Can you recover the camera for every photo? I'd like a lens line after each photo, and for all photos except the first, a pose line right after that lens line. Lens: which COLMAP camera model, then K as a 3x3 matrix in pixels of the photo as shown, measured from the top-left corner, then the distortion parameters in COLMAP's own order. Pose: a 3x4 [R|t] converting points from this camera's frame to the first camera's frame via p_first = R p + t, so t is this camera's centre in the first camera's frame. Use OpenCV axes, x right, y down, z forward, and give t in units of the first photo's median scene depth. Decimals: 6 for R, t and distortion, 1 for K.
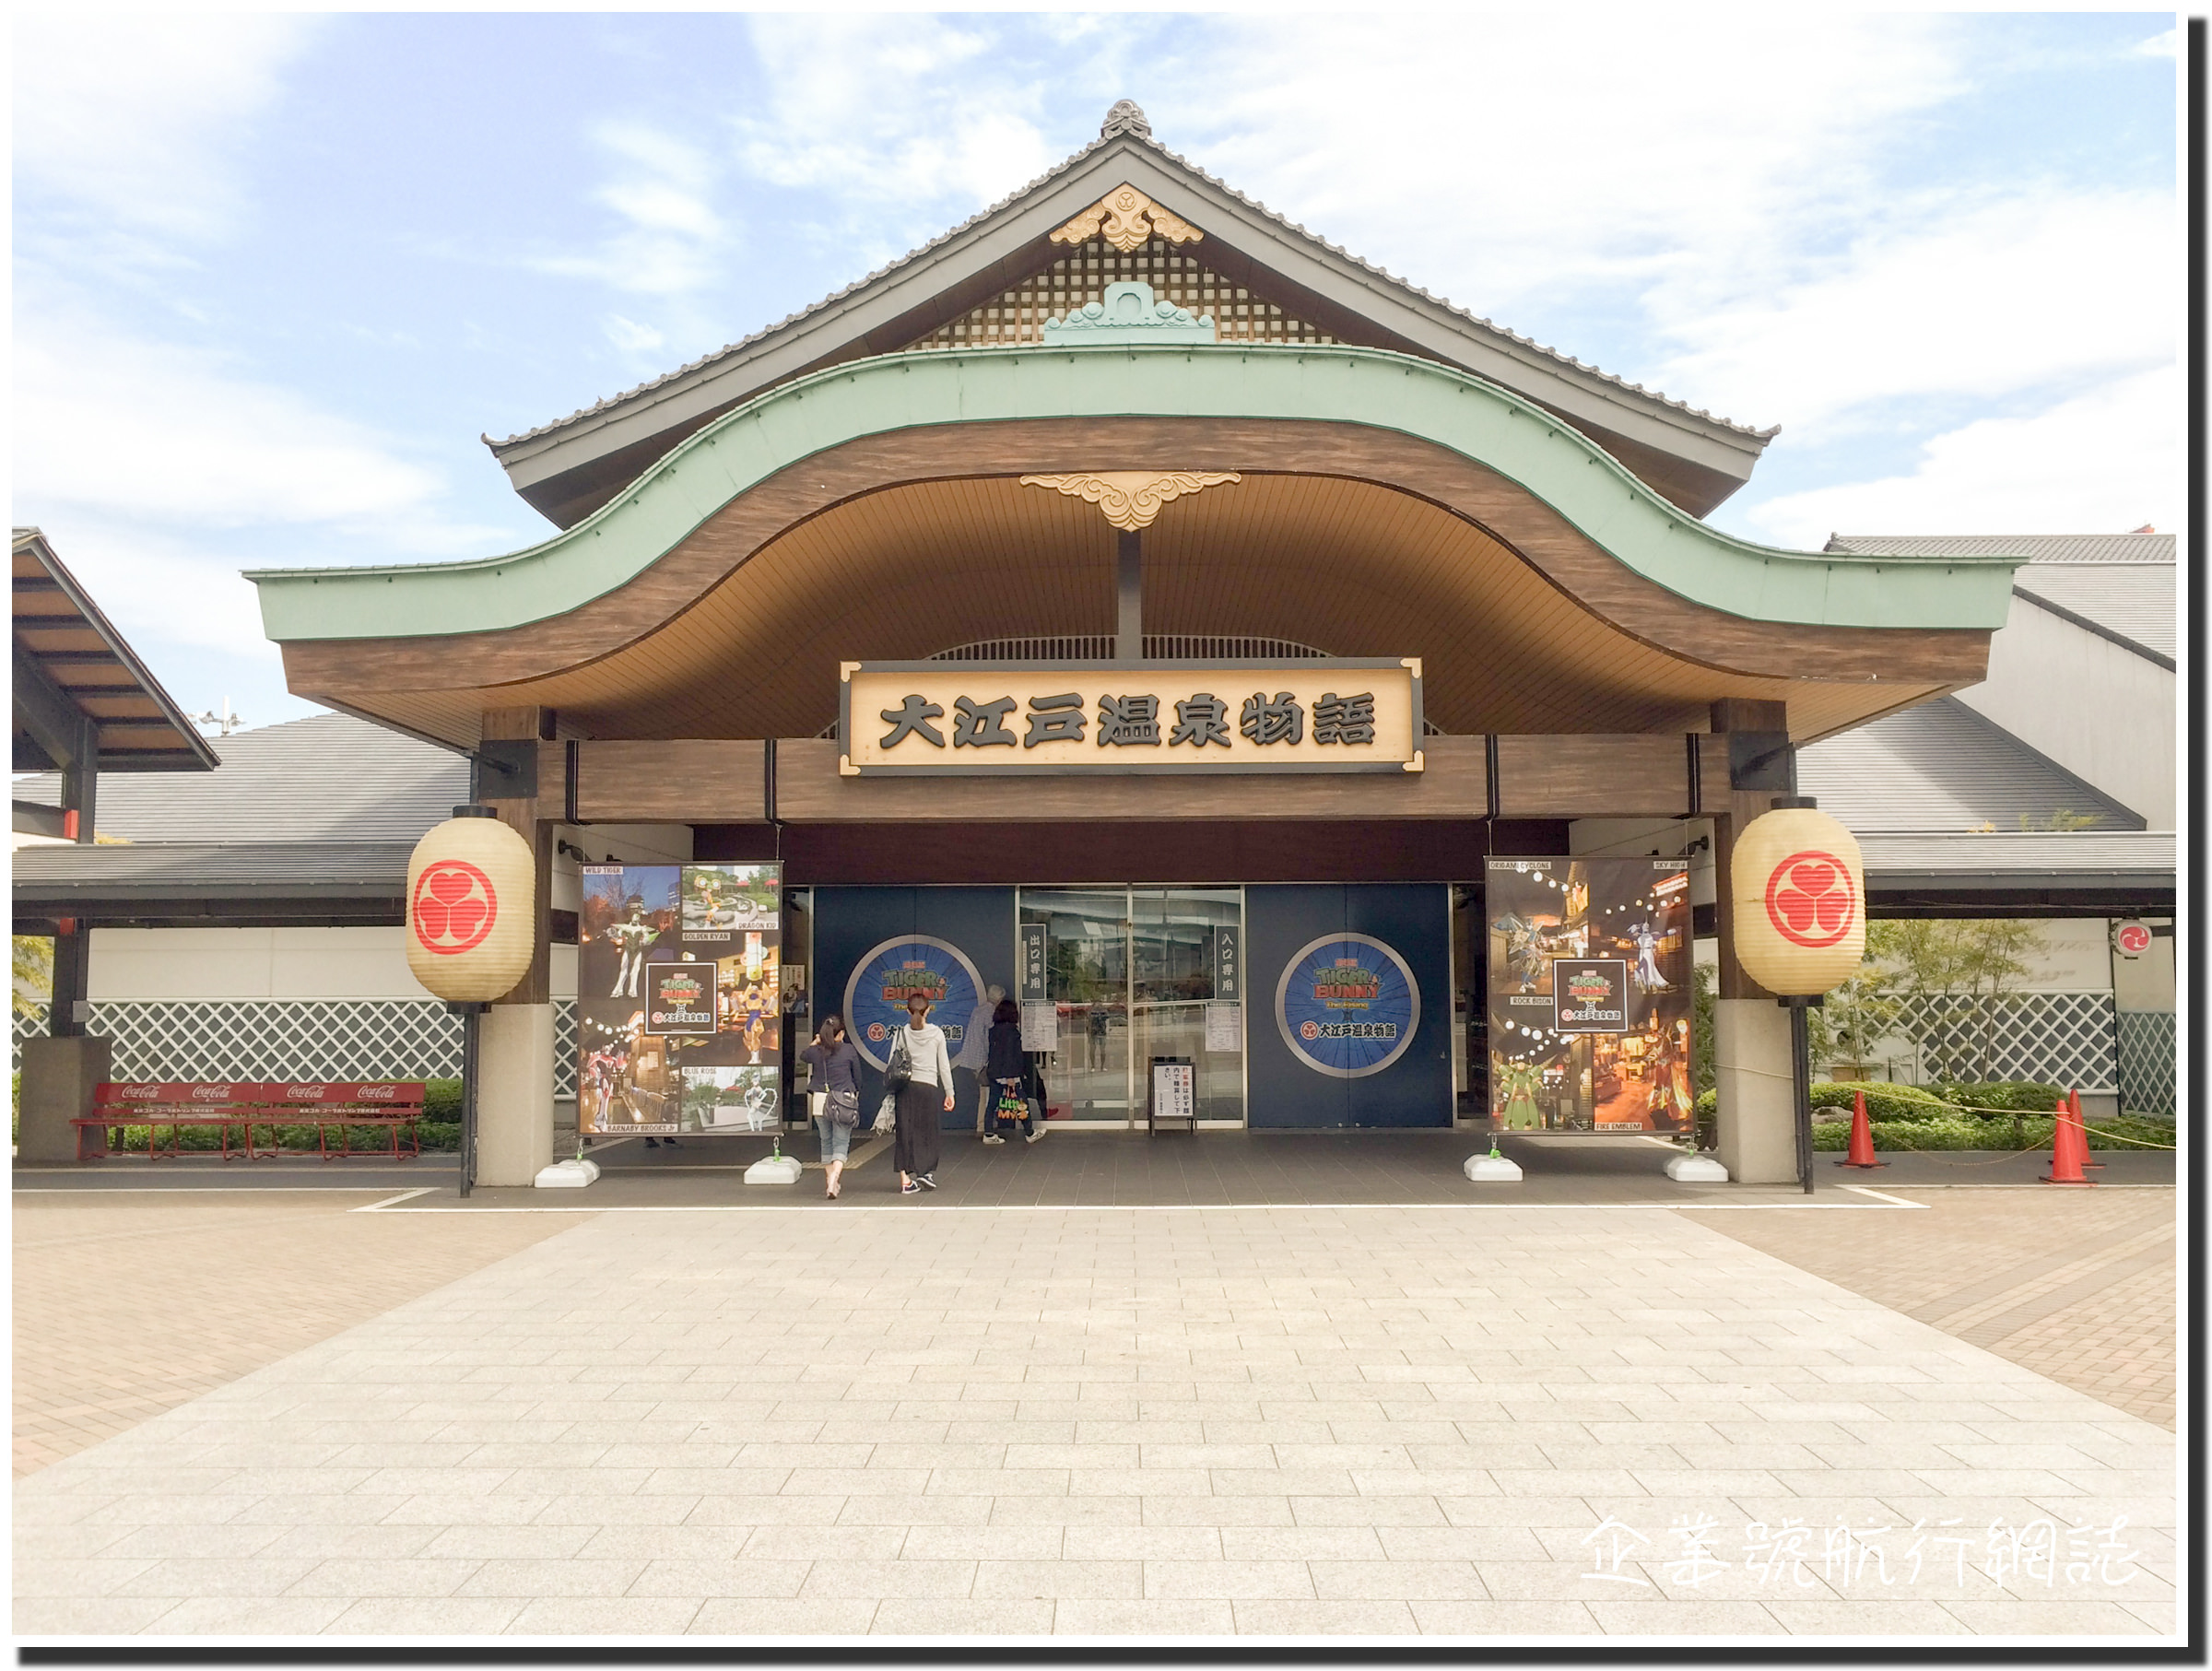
lens RADIAL K [[1933.9, 0, 1085.3], [0, 1933.9, 850.9], [0, 0, 1]] dist [0.000853, -0.037594]
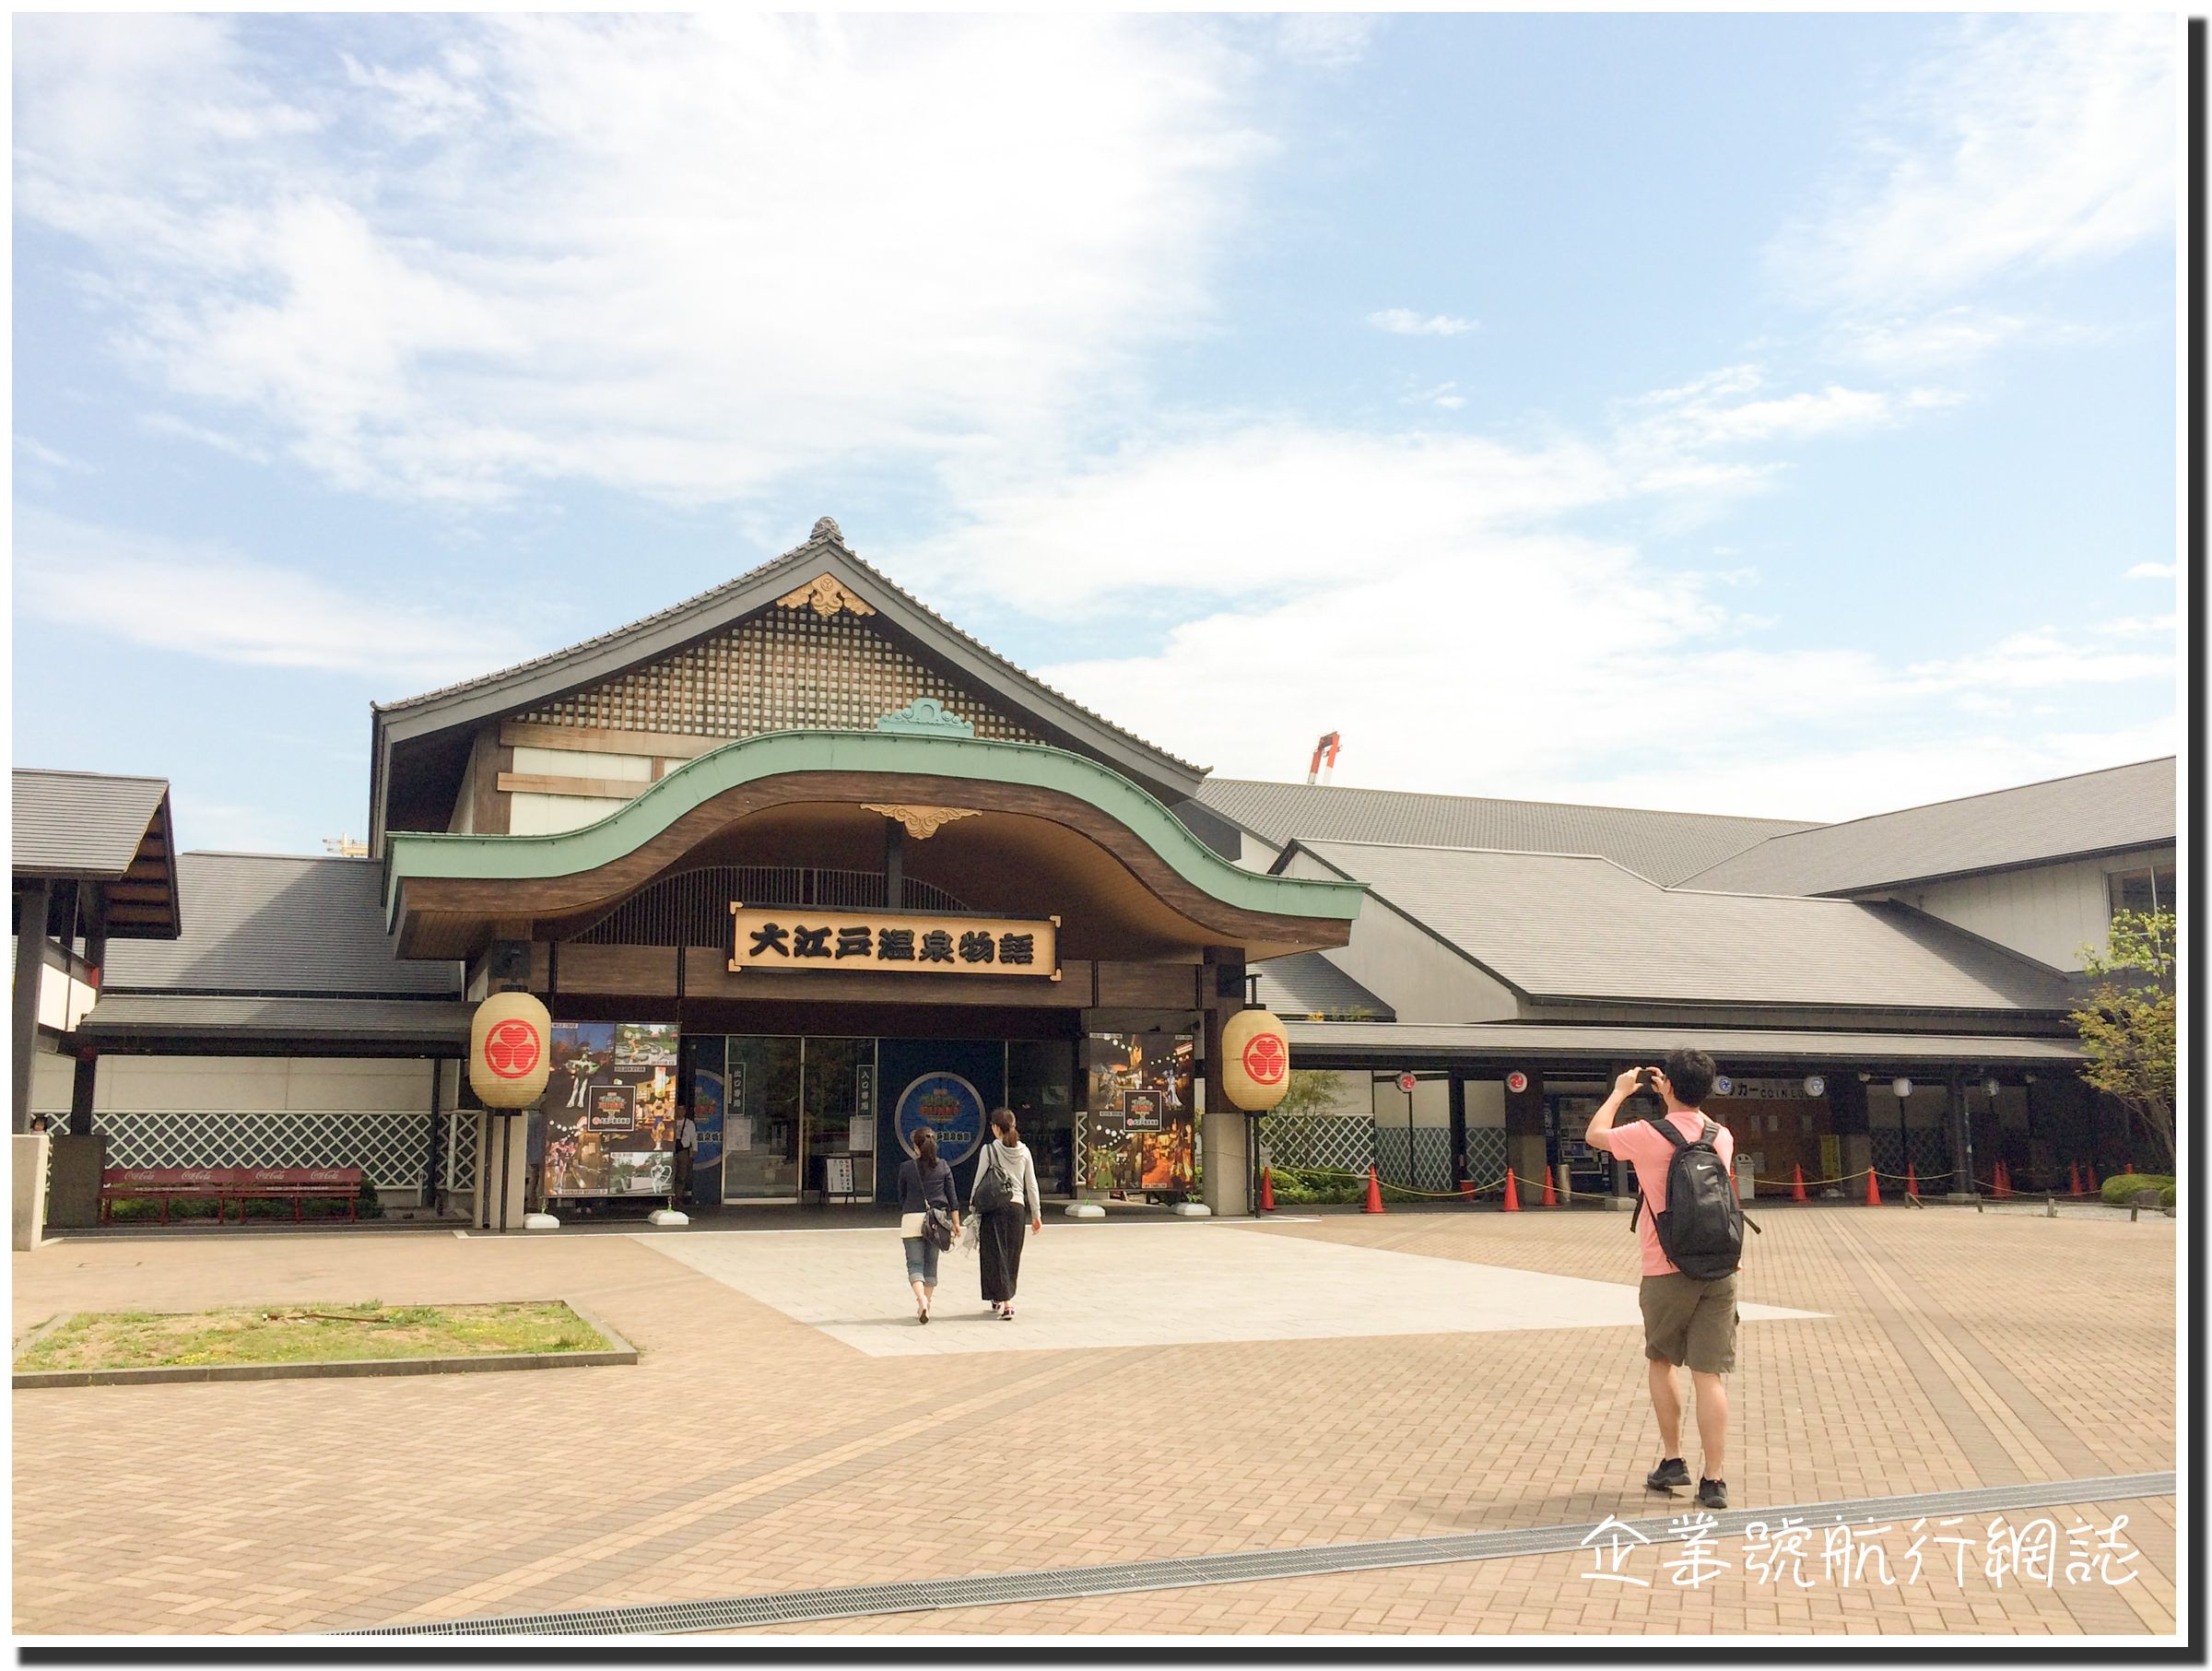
lens RADIAL K [[1933.9, 0, 1130.8], [0, 1933.9, 763.8], [0, 0, 1]] dist [0.000853, -0.037594]
pose [[0.922242, 0.075659, 0.379139, -0.441539], [-0.031984, 0.992233, -0.120207, -0.027038], [-0.385289, 0.098734, 0.917499, -0.647853]]
